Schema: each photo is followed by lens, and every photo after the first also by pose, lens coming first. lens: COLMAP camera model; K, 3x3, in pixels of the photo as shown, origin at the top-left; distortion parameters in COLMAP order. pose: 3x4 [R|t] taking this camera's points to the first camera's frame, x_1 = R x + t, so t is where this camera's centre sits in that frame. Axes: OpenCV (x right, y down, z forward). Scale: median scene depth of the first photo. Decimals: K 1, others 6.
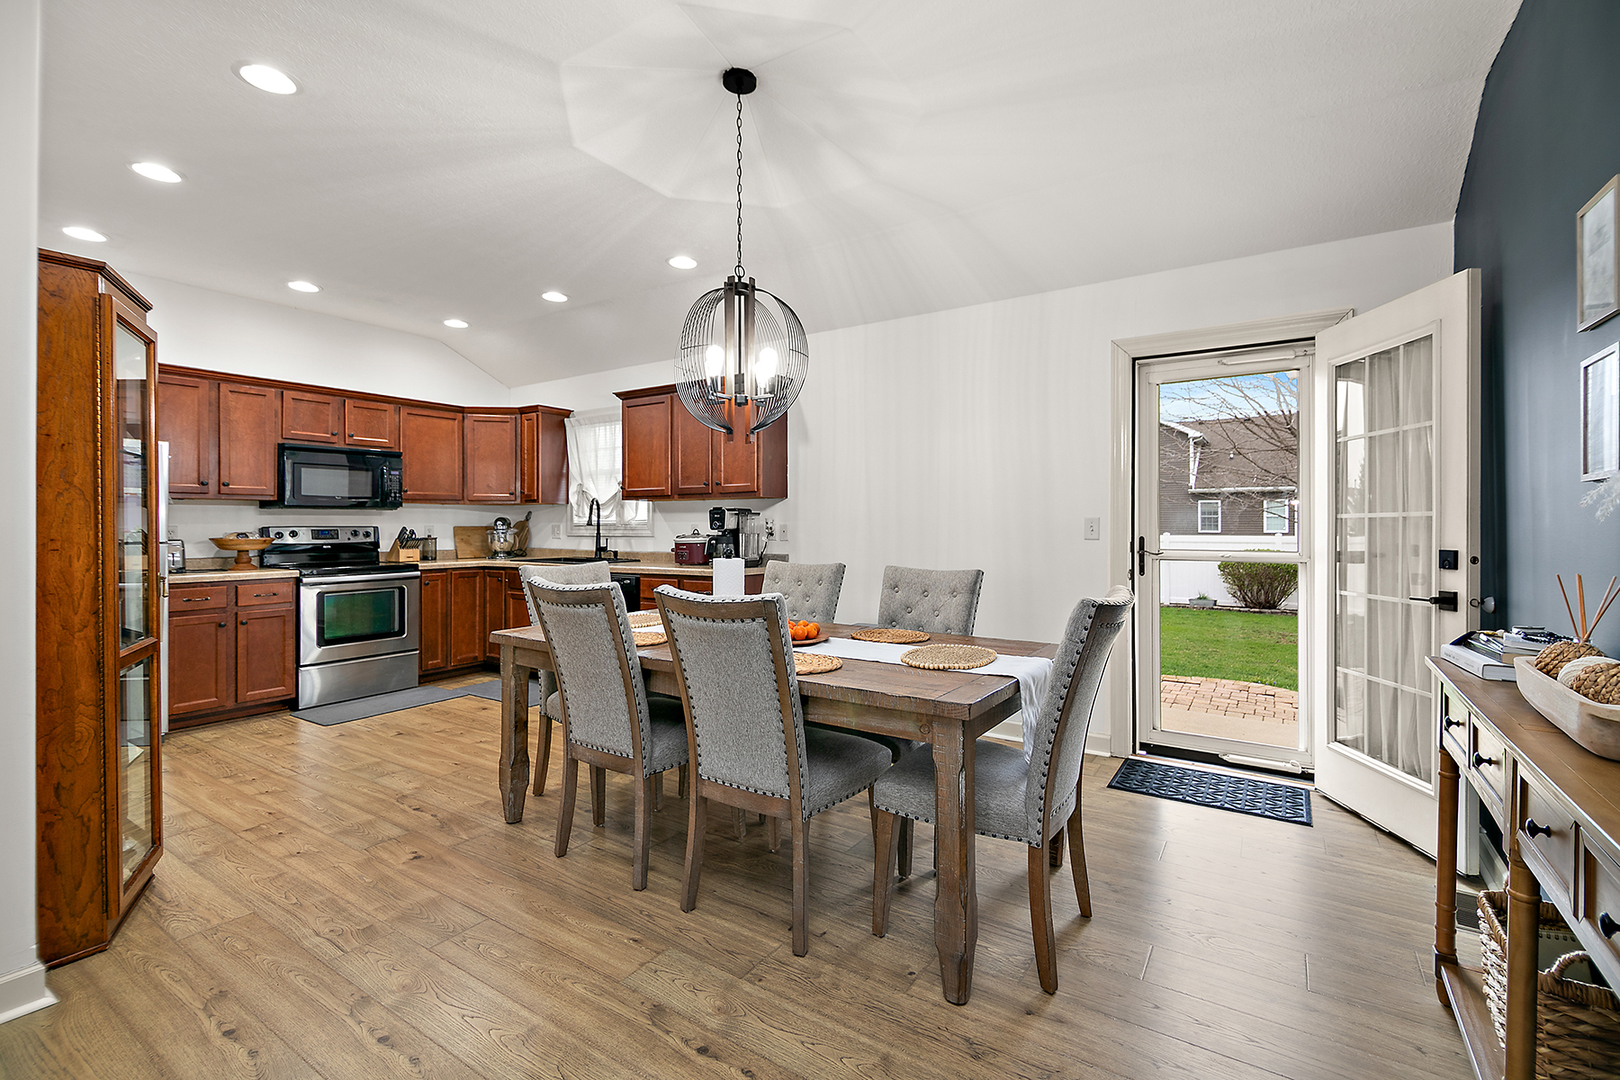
lens RADIAL K [[719.5, 0, 809.9], [0, 719.5, 524.8], [0, 0, 1]] dist [0.003418, -0.000663]
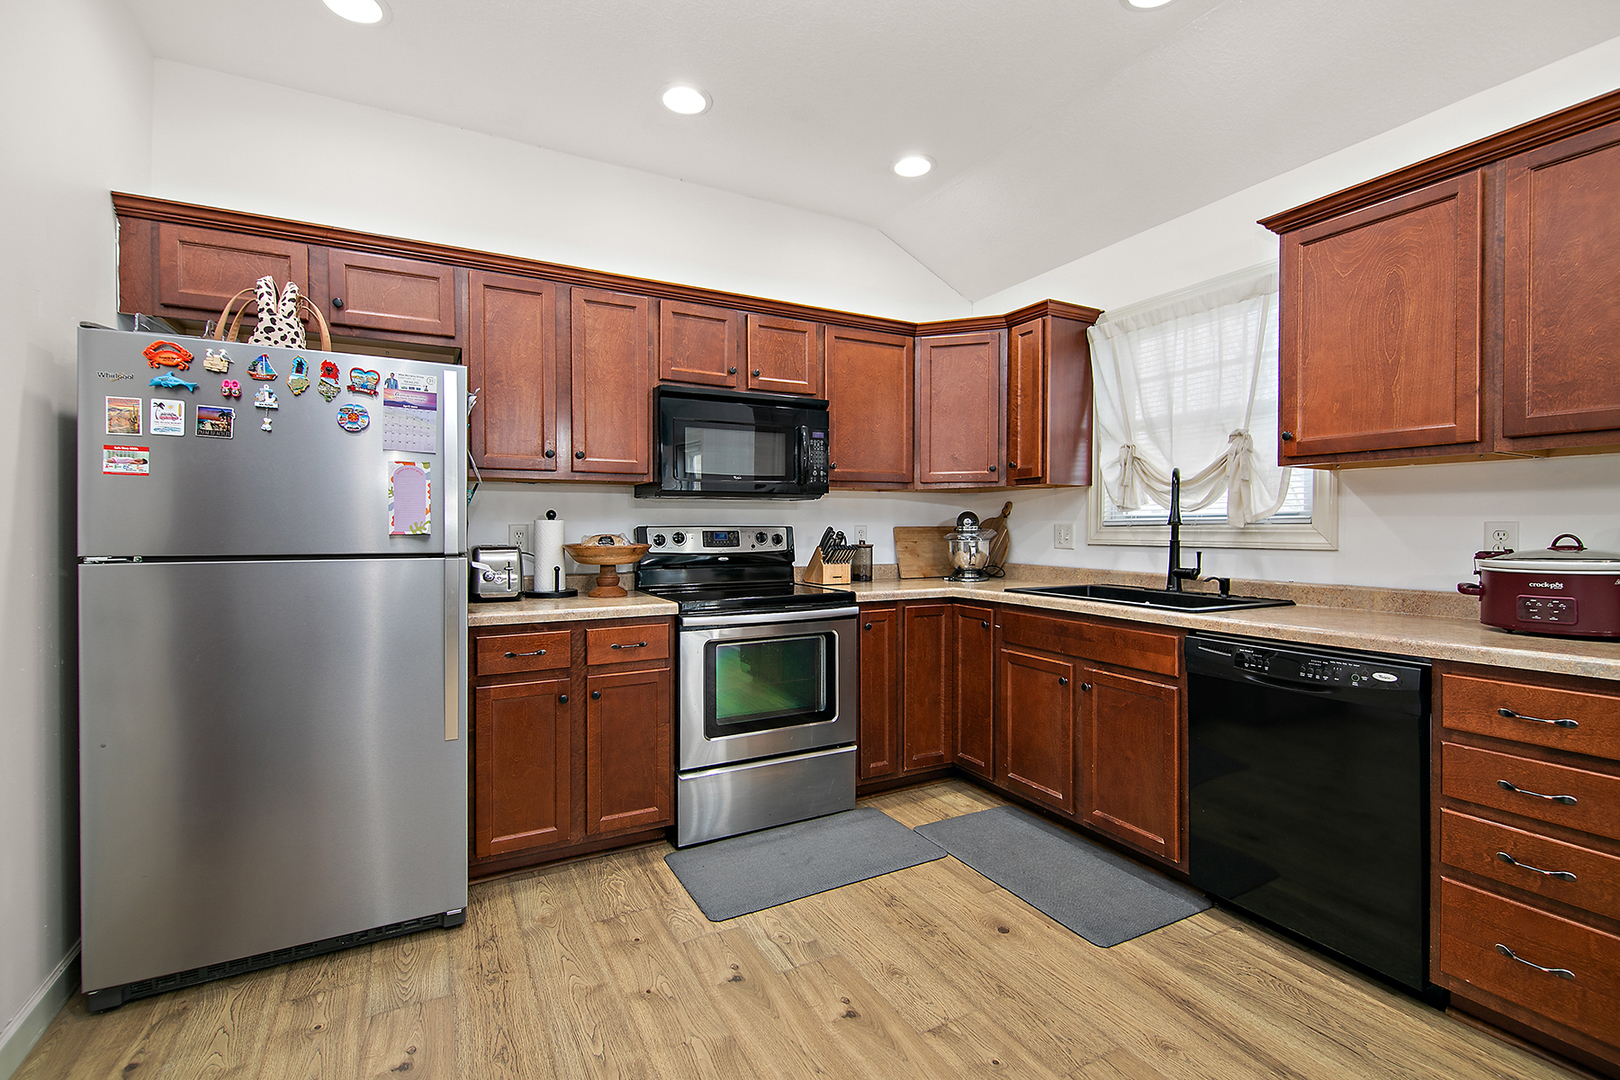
lens RADIAL K [[721.7, 0, 805.7], [0, 721.7, 535.6], [0, 0, 1]] dist [0.000880, -0.000461]
pose [[0.877877, 0.006647, -0.478841, -0.321715], [-0.000850, 0.999924, 0.012323, 0.002705], [0.478886, -0.010411, 0.877815, 0.506856]]
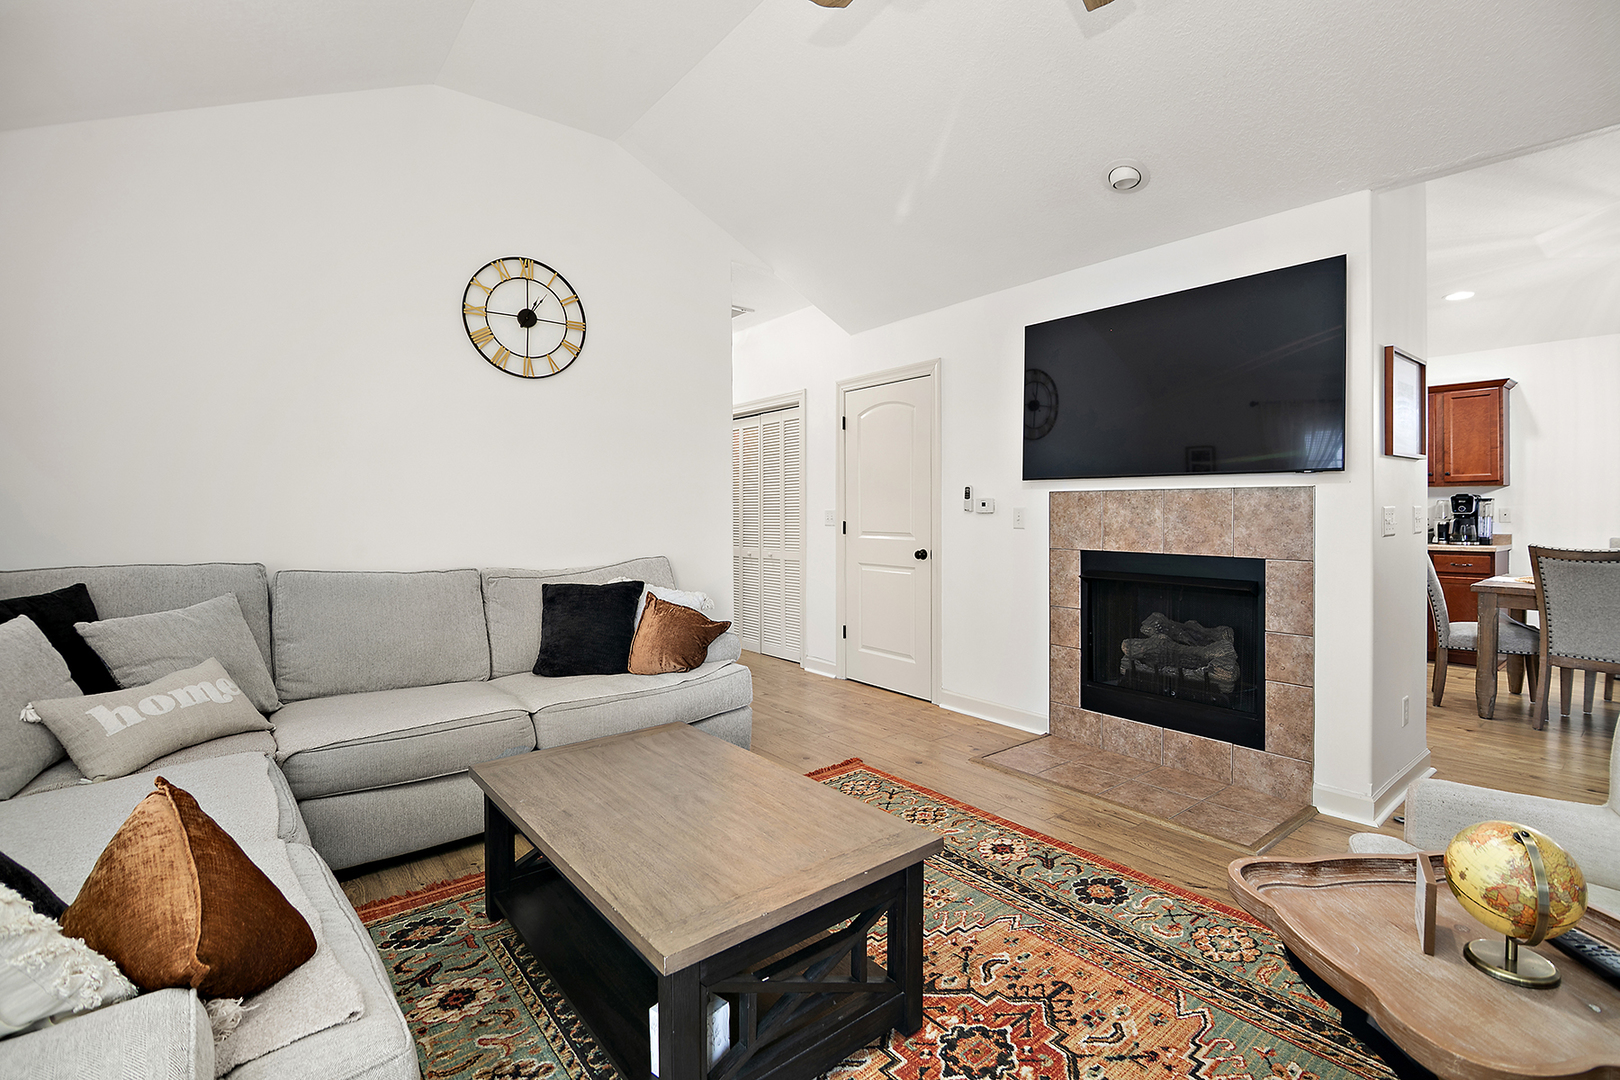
lens RADIAL K [[735.3, 0, 814.5], [0, 735.3, 514.6], [0, 0, 1]] dist [-0.002195, -0.001017]
pose [[0.954400, 0.000702, -0.298531, -0.723053], [0.002101, 0.999957, 0.009068, -0.003256], [0.298524, -0.009282, 0.954357, -0.444900]]
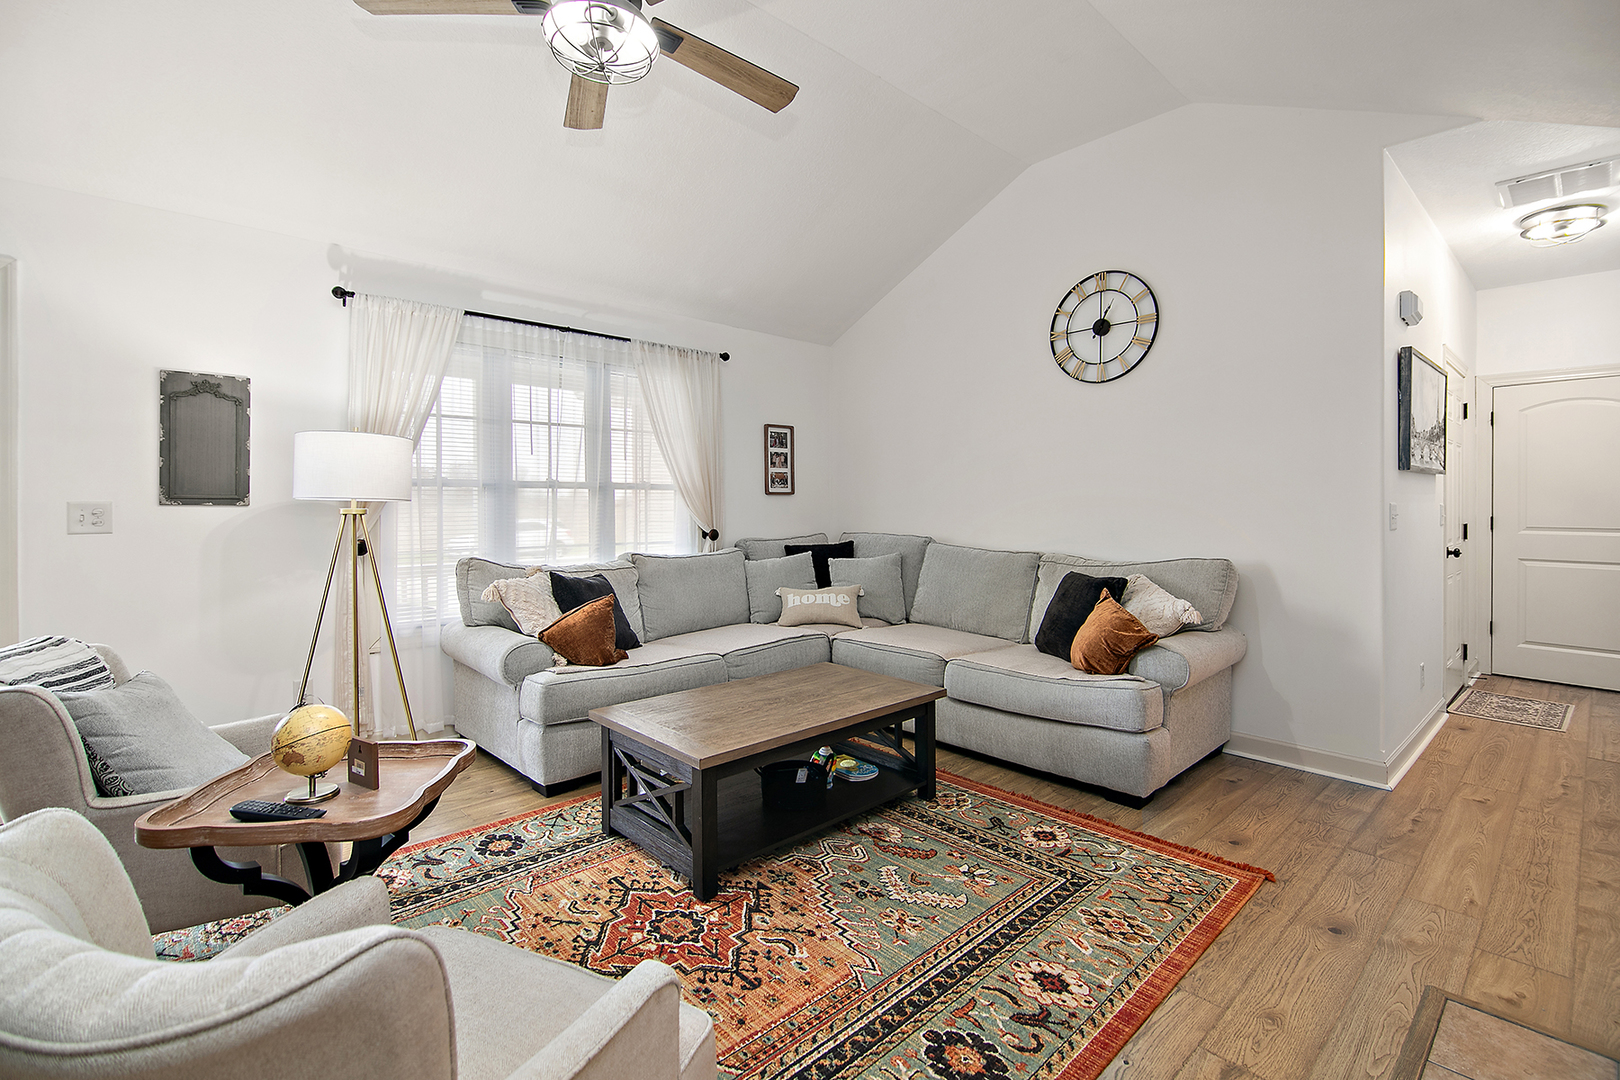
lens RADIAL K [[729.1, 0, 801.2], [0, 729.1, 505.0], [0, 0, 1]] dist [0.004524, -0.006349]
pose [[-0.245502, 0.000949, -0.969396, -0.363402], [0.002540, 0.999997, 0.000335, -0.002150], [0.969393, -0.002380, -0.245504, 0.059810]]
